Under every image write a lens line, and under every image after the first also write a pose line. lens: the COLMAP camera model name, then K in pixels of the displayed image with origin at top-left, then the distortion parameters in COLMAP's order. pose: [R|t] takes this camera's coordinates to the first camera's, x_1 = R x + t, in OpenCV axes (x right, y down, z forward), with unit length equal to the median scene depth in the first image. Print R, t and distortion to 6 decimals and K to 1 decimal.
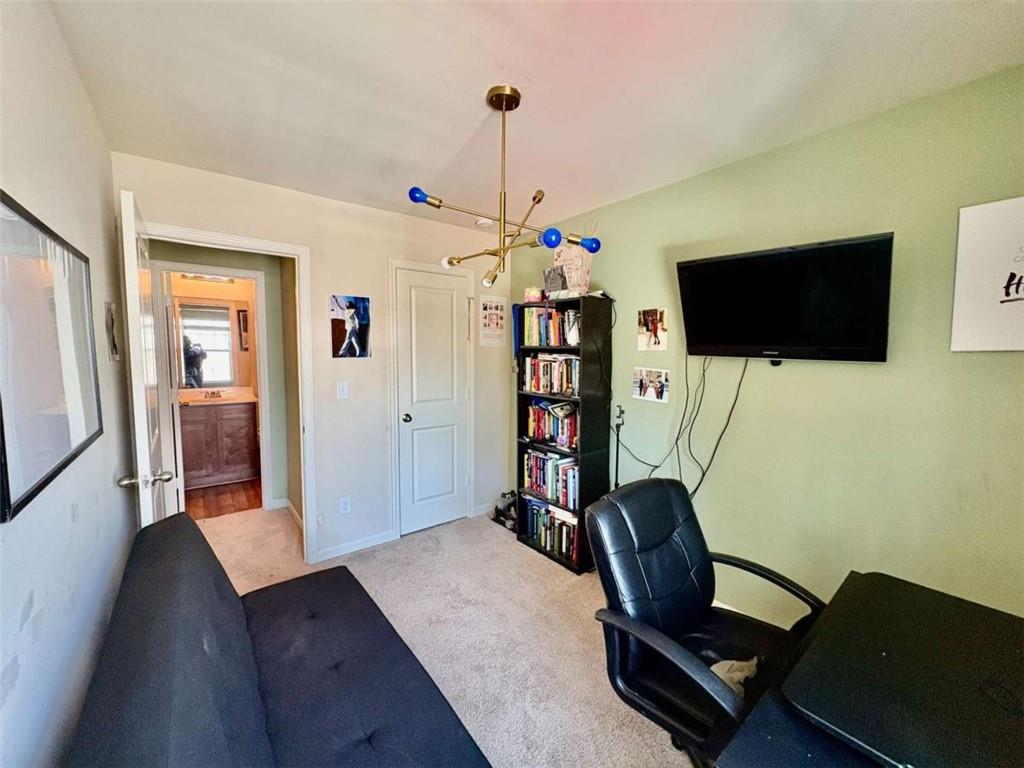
lens RADIAL K [[406.3, 0, 512.0], [0, 406.3, 384.0], [0, 0, 1]] dist [-0.000655, -0.000008]
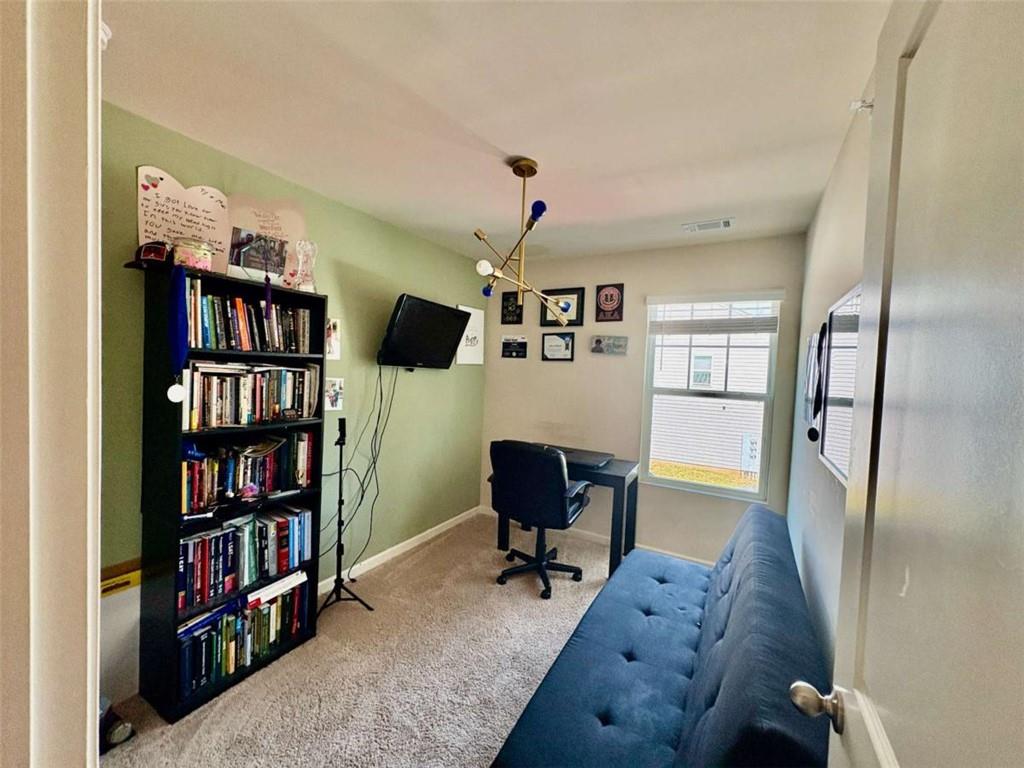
lens RADIAL K [[406.3, 0, 512.0], [0, 406.3, 384.0], [0, 0, 1]] dist [-0.000655, -0.000008]
pose [[-0.378269, -0.065066, 0.923406, -0.683414], [0.035394, 0.995781, 0.084664, -0.083584], [-0.925019, 0.064709, -0.374370, 0.879616]]
